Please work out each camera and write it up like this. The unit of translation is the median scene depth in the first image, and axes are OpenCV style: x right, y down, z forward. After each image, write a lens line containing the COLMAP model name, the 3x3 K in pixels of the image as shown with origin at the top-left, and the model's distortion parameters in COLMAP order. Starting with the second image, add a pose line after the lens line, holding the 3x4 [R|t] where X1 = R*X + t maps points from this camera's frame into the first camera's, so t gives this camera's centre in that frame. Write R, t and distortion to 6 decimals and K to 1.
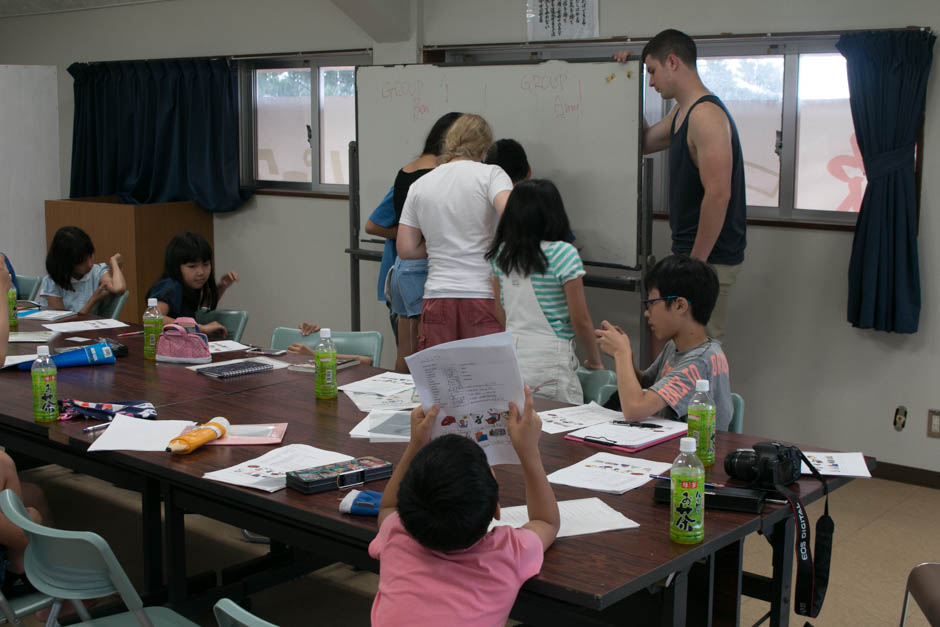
lens RADIAL K [[1260.7, 0, 470.9], [0, 1260.7, 315.1], [0, 0, 1]] dist [-0.061998, 0.000000]
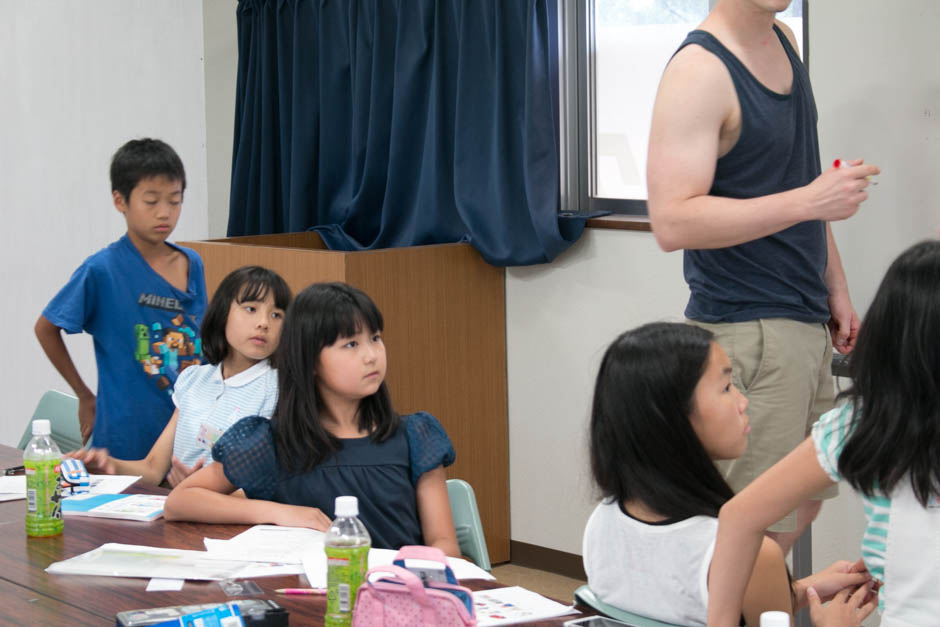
lens RADIAL K [[2220.2, 0, 469.7], [0, 2220.2, 312.4], [0, 0, 1]] dist [0.037781, 0.000000]
pose [[0.975030, -0.002183, -0.222062, -0.040437], [-0.008650, 0.998820, -0.047798, -0.032811], [0.221904, 0.048525, 0.973860, 0.235314]]
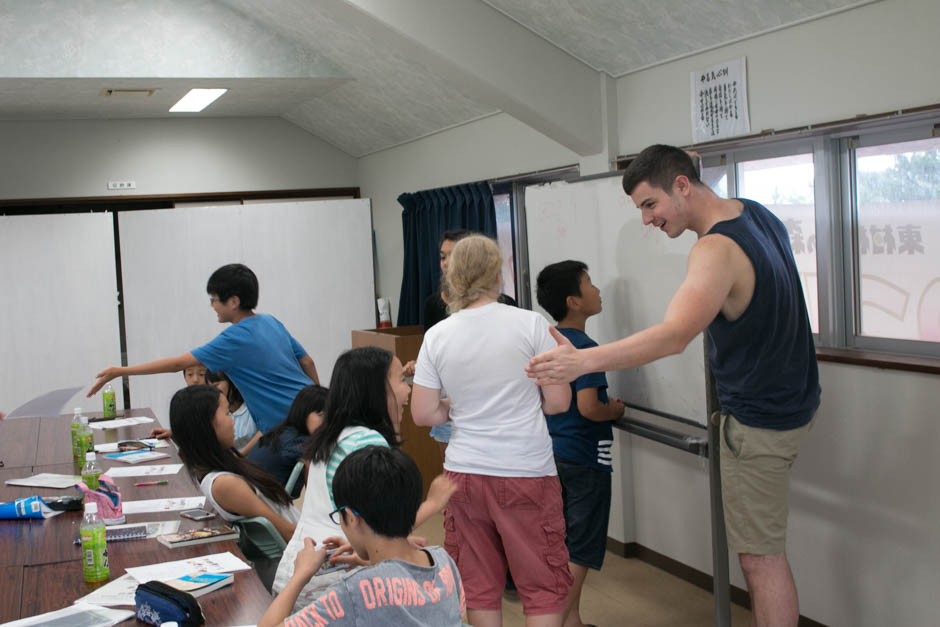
lens RADIAL K [[1260.7, 0, 468.2], [0, 1260.7, 312.8], [0, 0, 1]] dist [-0.061998, 0.000000]
pose [[0.854715, -0.017559, -0.518801, 0.412514], [-0.025906, 0.996739, -0.076415, -0.045148], [0.518451, 0.078753, 0.851473, 0.260389]]
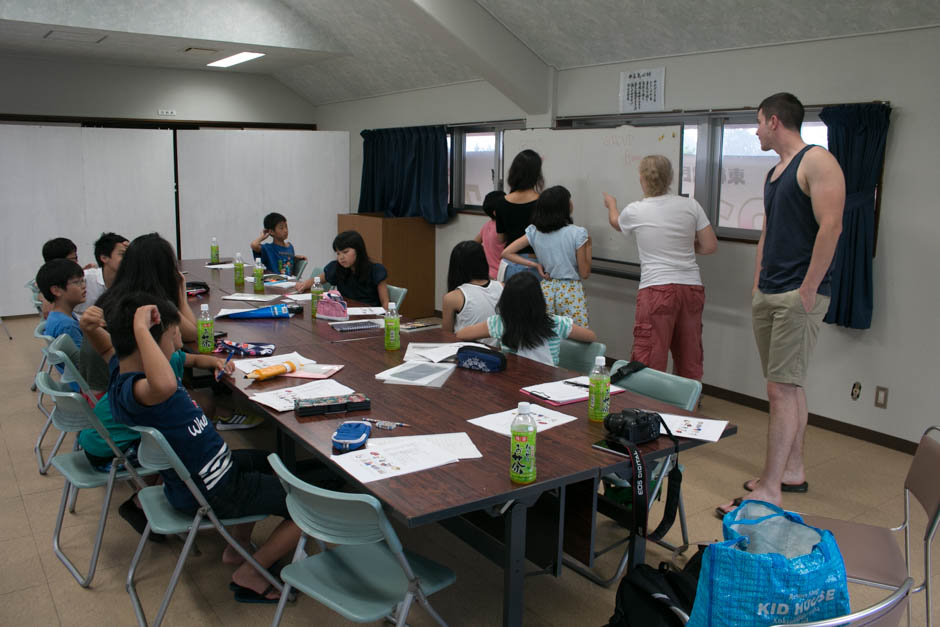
lens RADIAL K [[786.6, 0, 475.7], [0, 786.6, 308.2], [0, 0, 1]] dist [-0.142406, 0.076614]
pose [[0.964157, 0.055457, -0.259471, 0.154810], [-0.050076, 0.998372, 0.027307, -0.009150], [0.260563, -0.013335, 0.965365, 0.096143]]
